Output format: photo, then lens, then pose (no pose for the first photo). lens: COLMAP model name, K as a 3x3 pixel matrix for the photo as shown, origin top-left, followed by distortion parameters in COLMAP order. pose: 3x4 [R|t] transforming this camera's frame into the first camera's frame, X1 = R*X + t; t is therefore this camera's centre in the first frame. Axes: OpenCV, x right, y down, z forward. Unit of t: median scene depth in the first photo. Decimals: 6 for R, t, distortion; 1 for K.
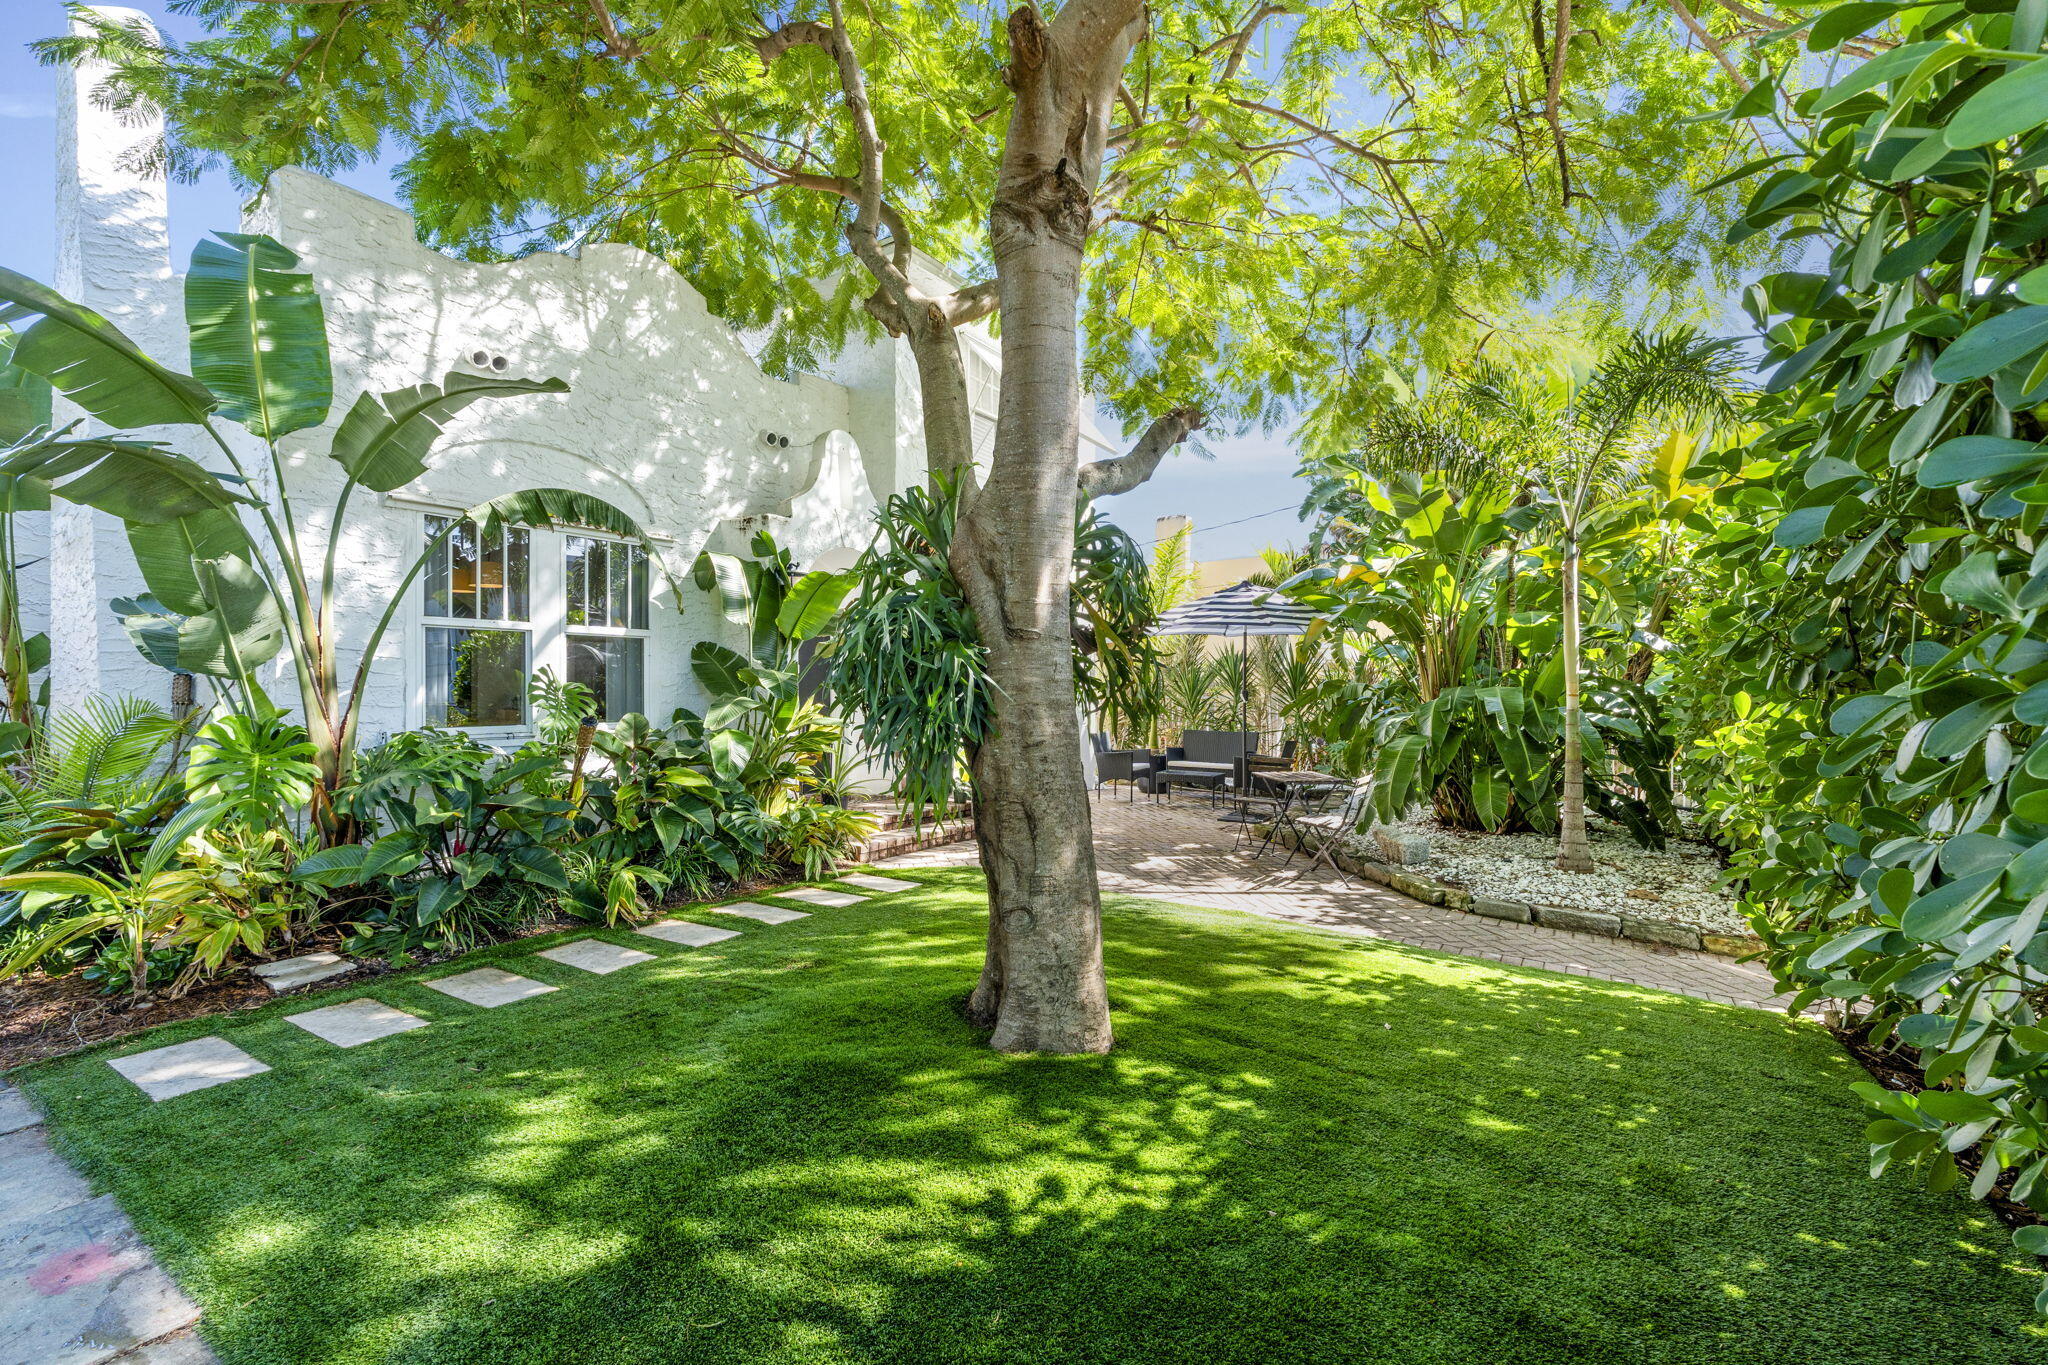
lens RADIAL K [[893.8, 0, 1023.3], [0, 893.8, 679.5], [0, 0, 1]] dist [-0.000912, -0.000391]
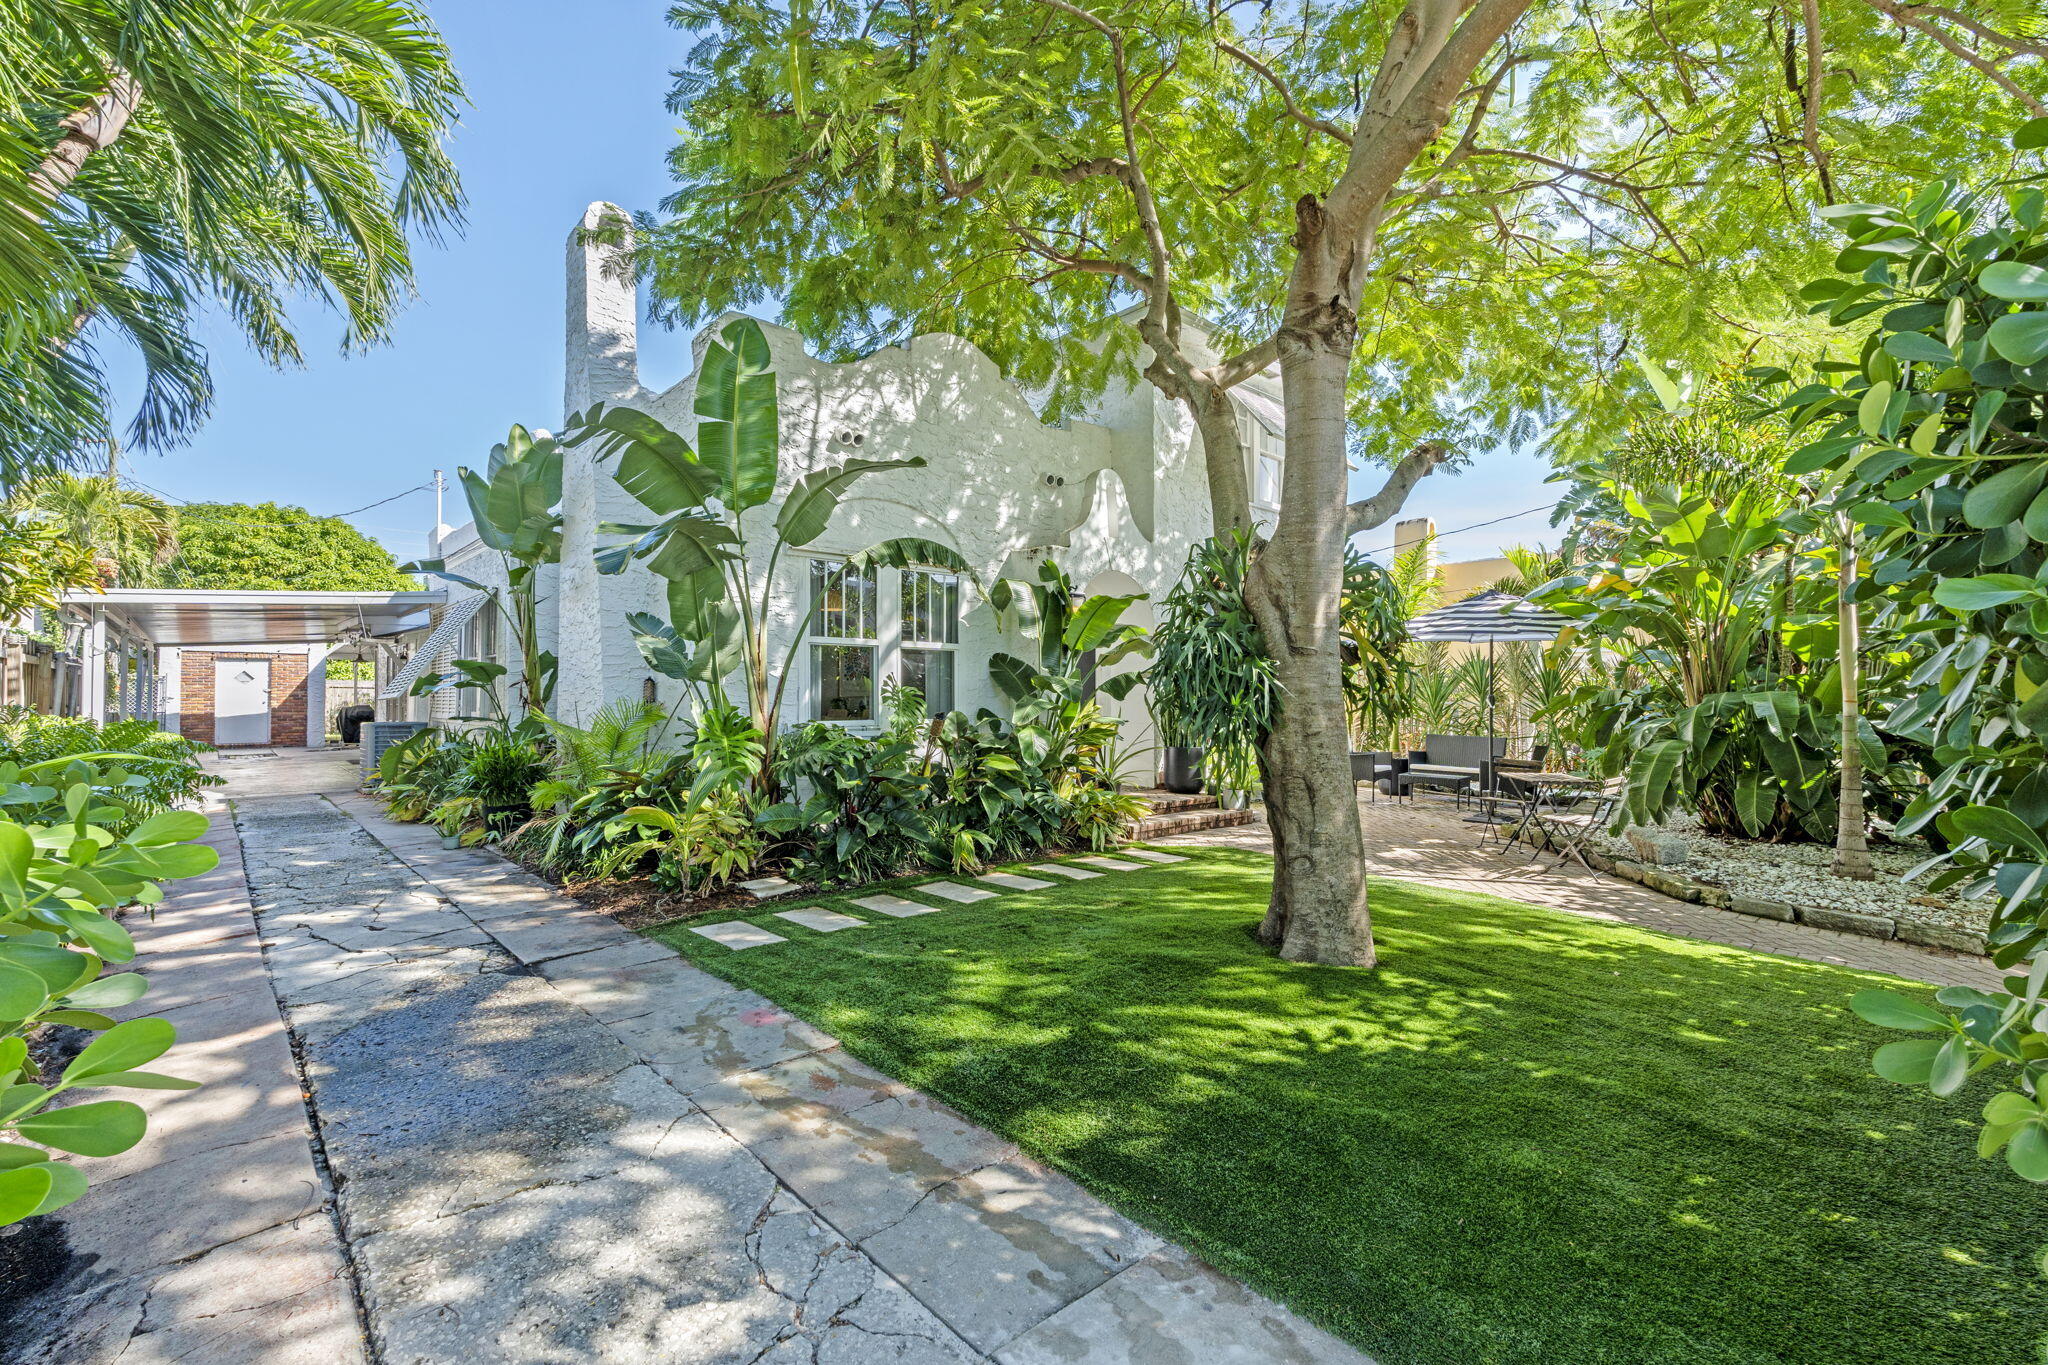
lens RADIAL K [[893.8, 0, 1026.2], [0, 893.8, 680.0], [0, 0, 1]] dist [-0.000912, -0.000391]
pose [[0.971345, 0.000241, -0.237673, -0.048951], [-0.001462, 0.999987, -0.004959, -0.000045], [0.237668, 0.005165, 0.971333, -0.222157]]
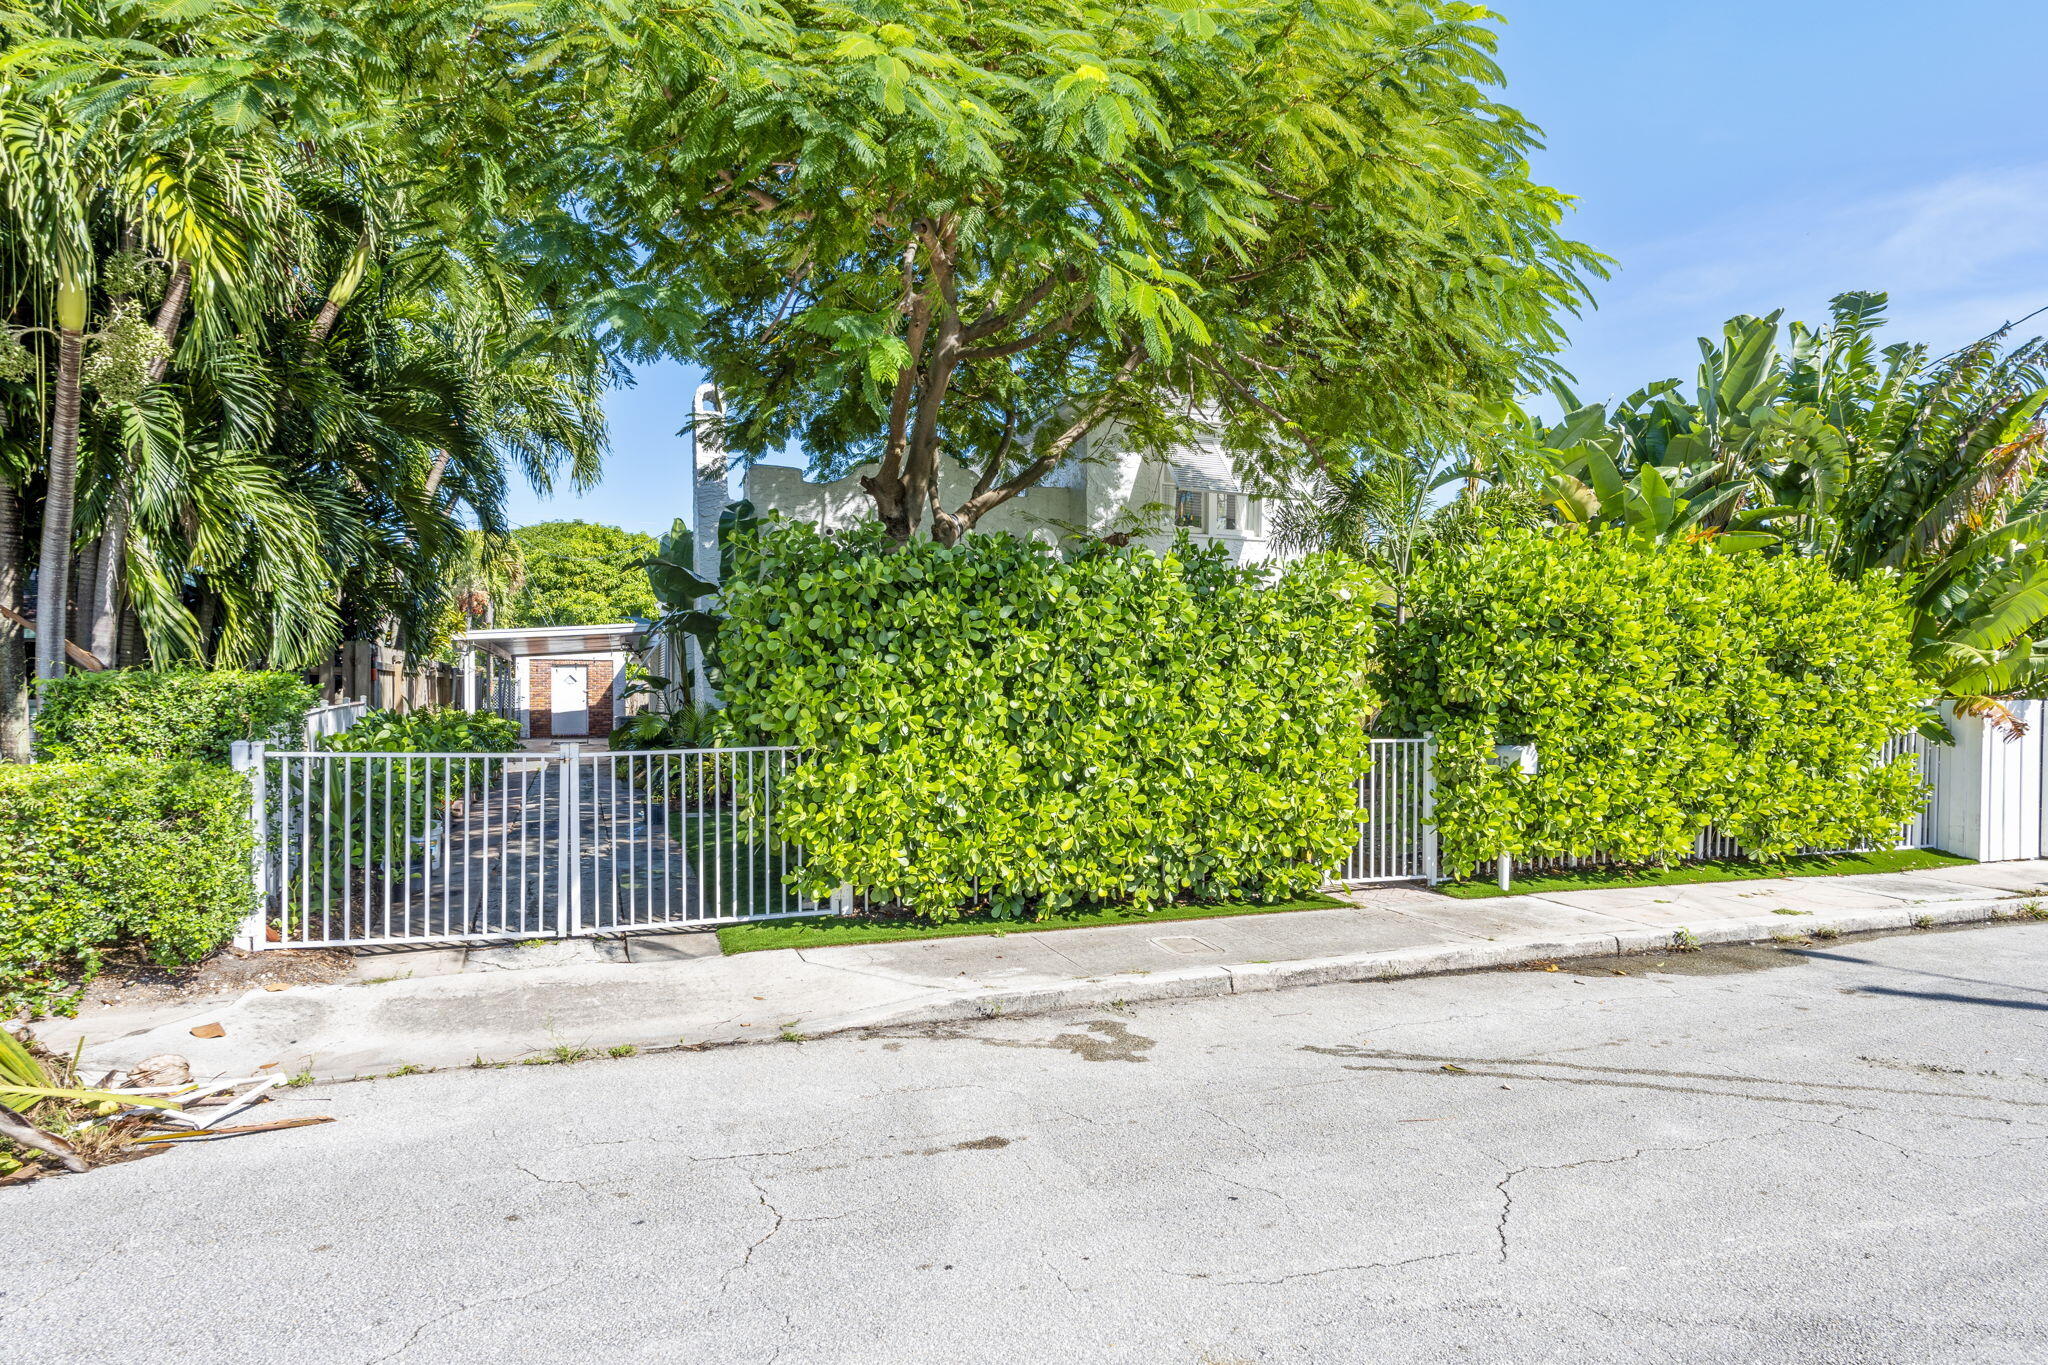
lens RADIAL K [[1189.4, 0, 1019.9], [0, 1189.4, 702.7], [0, 0, 1]] dist [0.005829, 0.001133]
pose [[0.809770, 0.008173, -0.586690, 1.449291], [0.005729, 0.999745, 0.021835, -0.034329], [0.586719, -0.021042, 0.809517, -1.025806]]
